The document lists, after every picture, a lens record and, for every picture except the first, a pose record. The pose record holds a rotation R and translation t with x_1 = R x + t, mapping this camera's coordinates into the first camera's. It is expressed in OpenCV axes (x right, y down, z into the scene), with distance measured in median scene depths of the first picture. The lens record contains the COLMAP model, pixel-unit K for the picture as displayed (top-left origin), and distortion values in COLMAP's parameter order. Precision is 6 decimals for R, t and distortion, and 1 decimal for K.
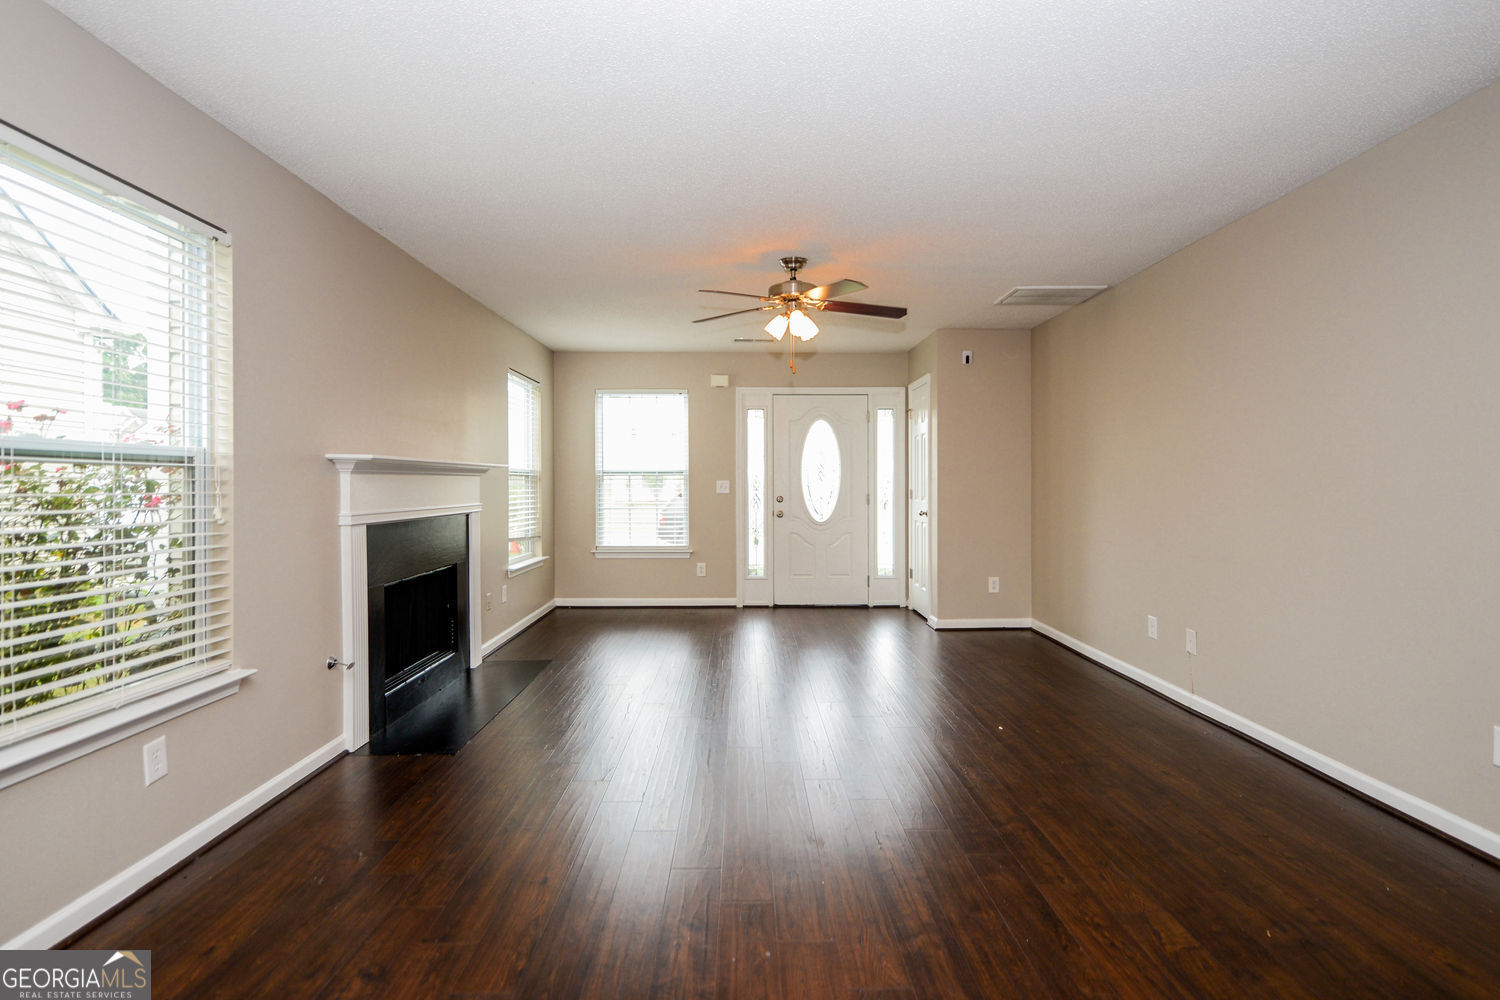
lens RADIAL K [[736.9, 0, 746.1], [0, 736.9, 470.3], [0, 0, 1]] dist [0.011984, -0.000589]
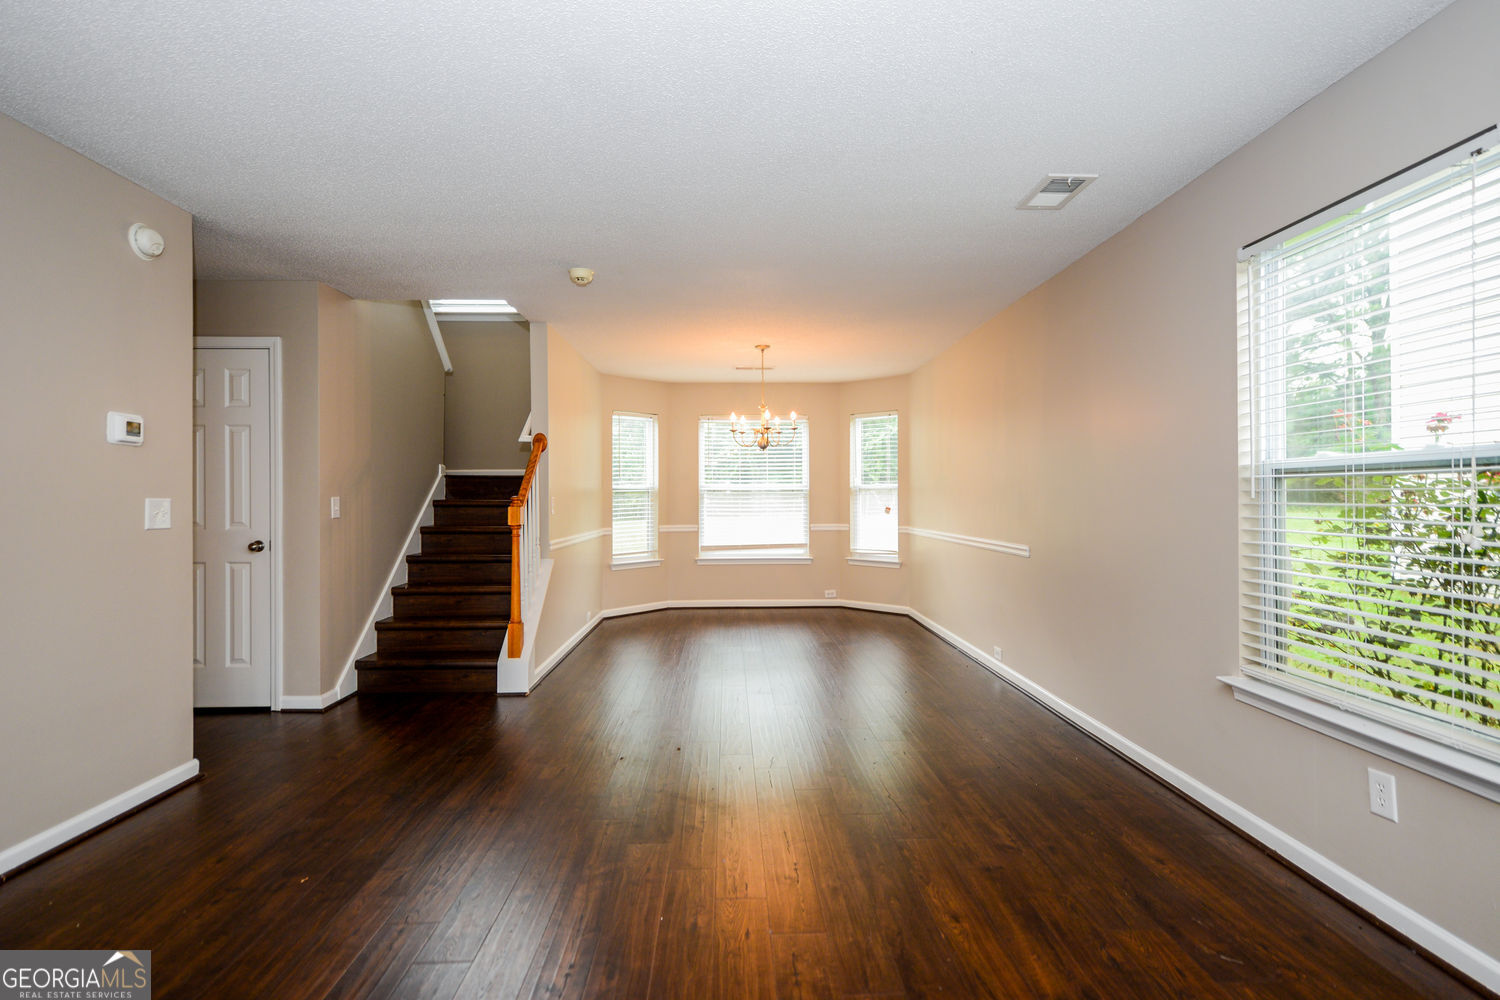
lens RADIAL K [[736.9, 0, 746.1], [0, 736.9, 470.3], [0, 0, 1]] dist [0.011984, -0.000589]
pose [[-0.999775, 0.006834, -0.020080, 0.011158], [0.008075, 0.998017, -0.062428, 0.042590], [0.019613, -0.062576, -0.997847, 2.045083]]
